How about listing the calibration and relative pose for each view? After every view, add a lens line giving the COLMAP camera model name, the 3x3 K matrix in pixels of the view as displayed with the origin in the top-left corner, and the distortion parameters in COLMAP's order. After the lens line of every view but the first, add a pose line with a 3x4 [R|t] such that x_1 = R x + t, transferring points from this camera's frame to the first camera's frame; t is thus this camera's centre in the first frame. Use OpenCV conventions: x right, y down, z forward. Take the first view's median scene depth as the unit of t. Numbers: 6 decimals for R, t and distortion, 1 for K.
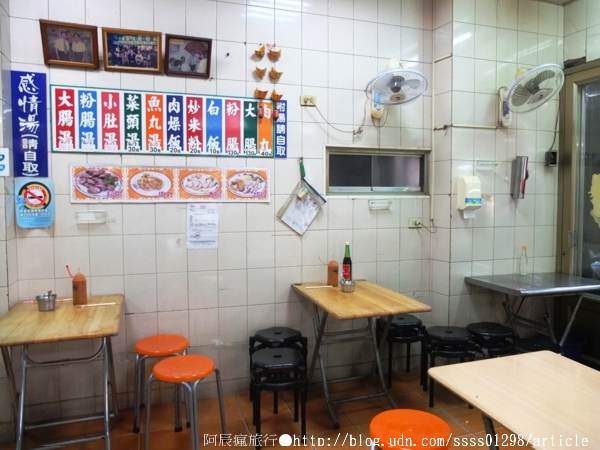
lens RADIAL K [[480.4, 0, 300.0], [0, 480.4, 225.0], [0, 0, 1]] dist [-0.041201, 0.013946]
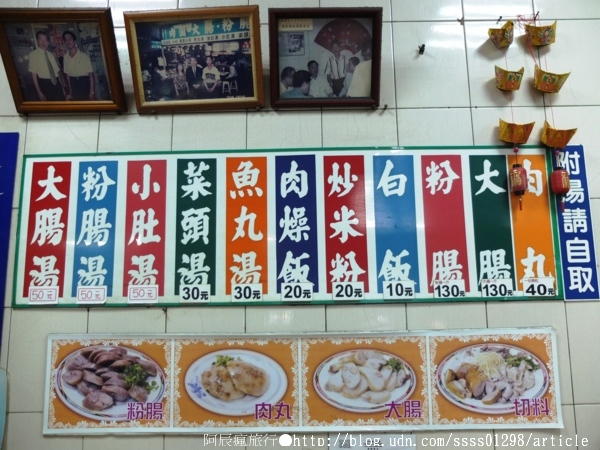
lens RADIAL K [[480.4, 0, 300.0], [0, 480.4, 225.0], [0, 0, 1]] dist [-0.041201, 0.013946]
pose [[0.943884, -0.067024, -0.323404, -0.132083], [-0.001701, 0.978193, -0.207691, -0.130456], [0.330272, 0.196586, 0.923187, 0.642687]]
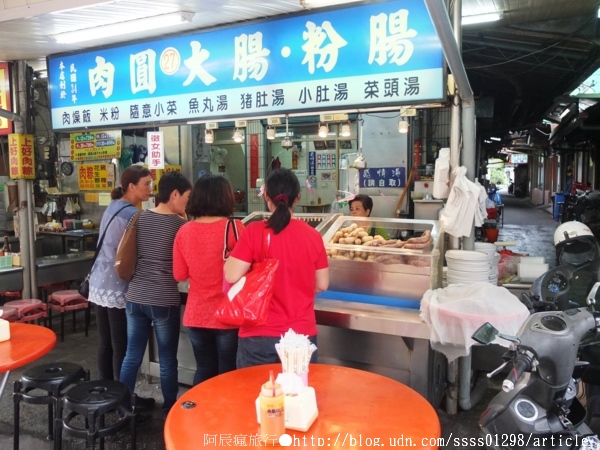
lens RADIAL K [[480.4, 0, 300.0], [0, 480.4, 225.0], [0, 0, 1]] dist [-0.041201, 0.013946]
pose [[0.709493, 0.063852, -0.701813, 2.322803], [-0.037317, 0.997894, 0.053064, 0.118238], [0.703723, -0.011459, 0.710382, -2.086651]]
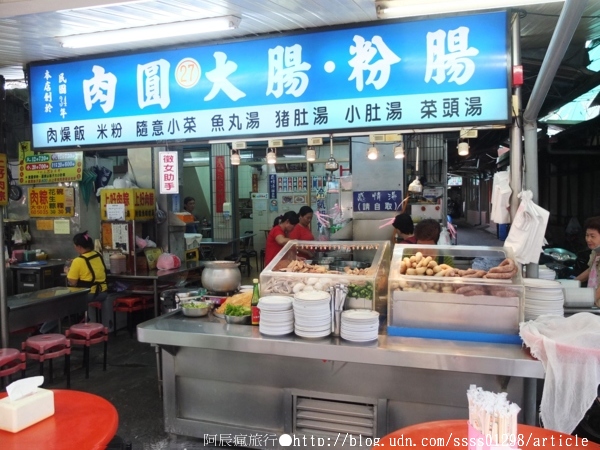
lens RADIAL K [[480.4, 0, 300.0], [0, 480.4, 225.0], [0, 0, 1]] dist [-0.041201, 0.013946]
pose [[0.808512, 0.020306, -0.588129, 2.022687], [-0.023985, 0.999711, 0.001544, 0.115513], [0.587991, 0.012858, 0.808765, -2.188427]]
